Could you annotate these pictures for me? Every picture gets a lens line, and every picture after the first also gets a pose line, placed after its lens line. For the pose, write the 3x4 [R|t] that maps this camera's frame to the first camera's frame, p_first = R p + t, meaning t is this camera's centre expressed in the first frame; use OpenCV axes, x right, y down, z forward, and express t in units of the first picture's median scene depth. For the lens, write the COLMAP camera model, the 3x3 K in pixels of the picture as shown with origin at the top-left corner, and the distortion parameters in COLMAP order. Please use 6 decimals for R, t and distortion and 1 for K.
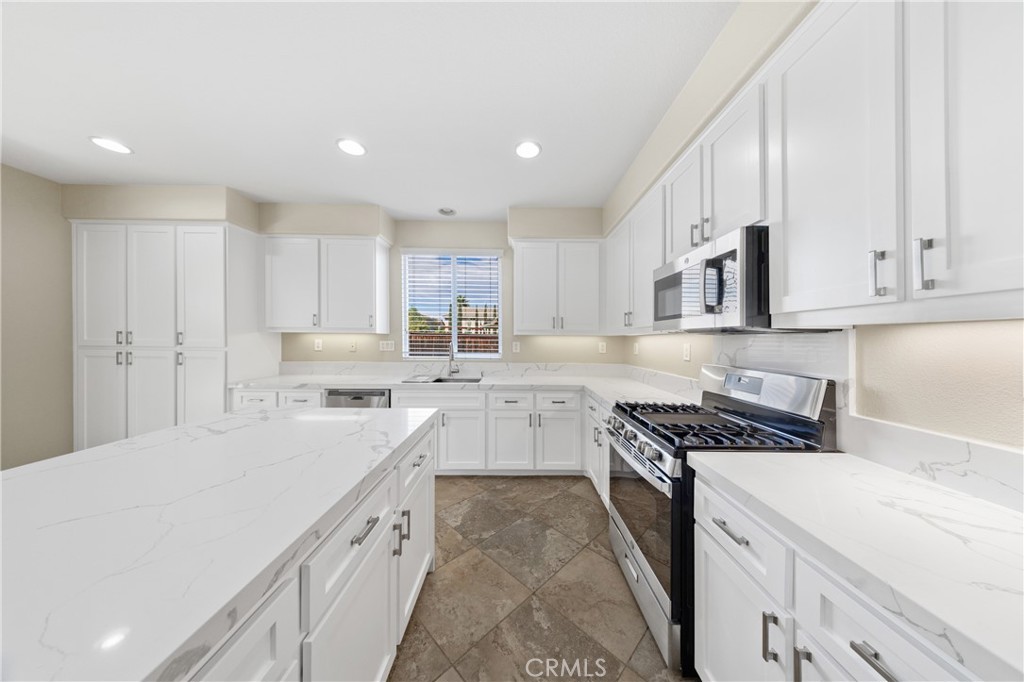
lens RADIAL K [[293.0, 0, 521.7], [0, 293.0, 338.6], [0, 0, 1]] dist [0.005308, 0.000017]
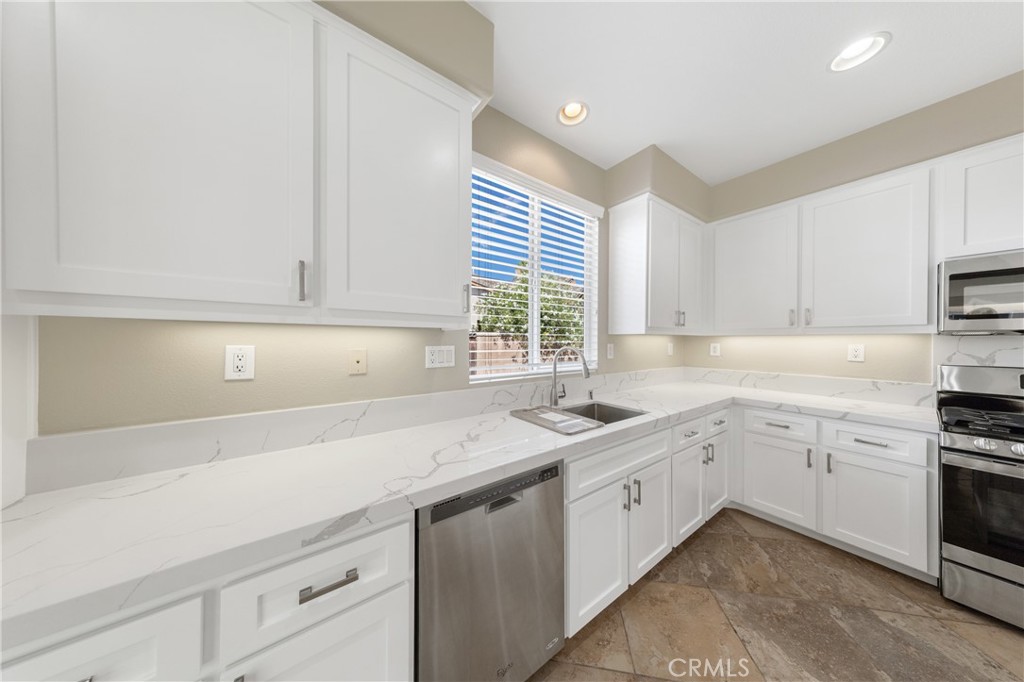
lens RADIAL K [[293.9, 0, 513.1], [0, 293.9, 342.7], [0, 0, 1]] dist [0.005462, 0.000018]
pose [[0.821280, -0.011788, 0.570403, -0.776680], [0.002088, 0.999842, 0.017657, -0.005576], [-0.570521, -0.013311, 0.821175, 0.710035]]
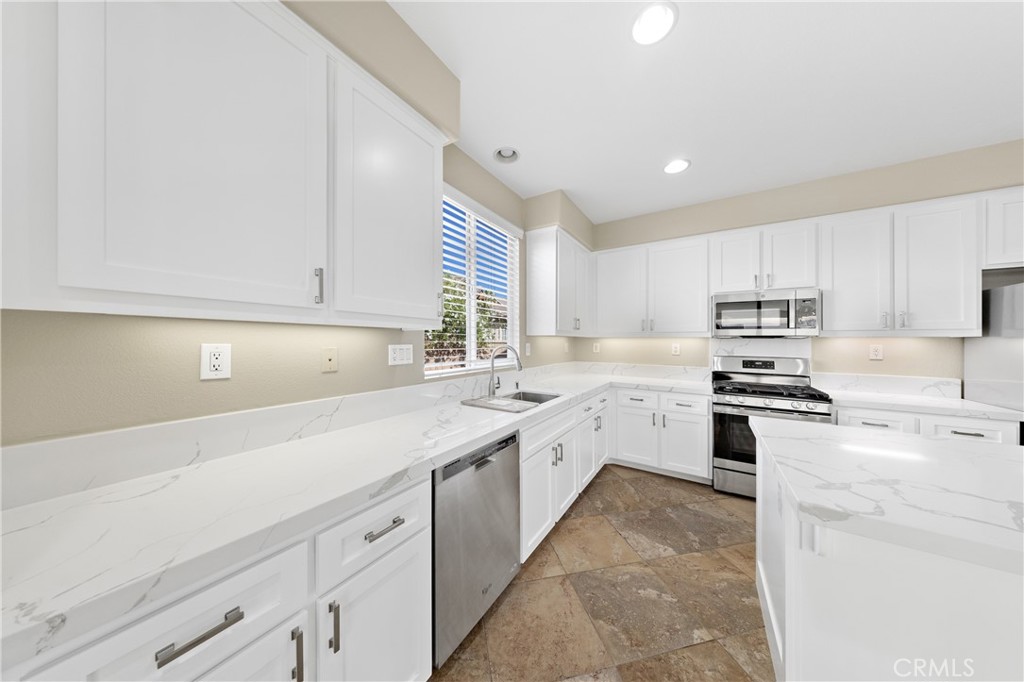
lens RADIAL K [[300.3, 0, 515.3], [0, 300.3, 339.3], [0, 0, 1]] dist [0.004931, -0.000011]
pose [[0.553680, -0.001542, 0.832728, -0.973960], [-0.005126, 0.999973, 0.005259, -0.005383], [-0.832713, -0.007180, 0.553658, 0.702277]]
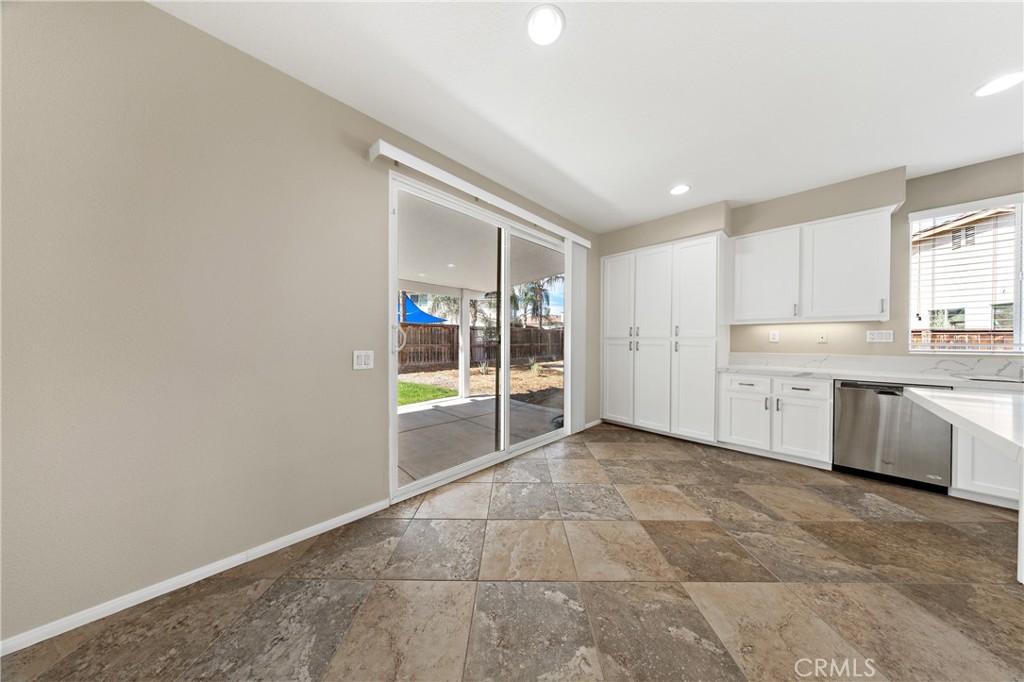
lens RADIAL K [[293.9, 0, 513.1], [0, 293.9, 342.7], [0, 0, 1]] dist [0.005462, 0.000018]
pose [[0.689672, -0.001608, -0.724120, -0.707880], [0.006334, 0.999973, 0.003812, 0.041340], [0.724095, -0.007216, 0.689663, -0.427878]]
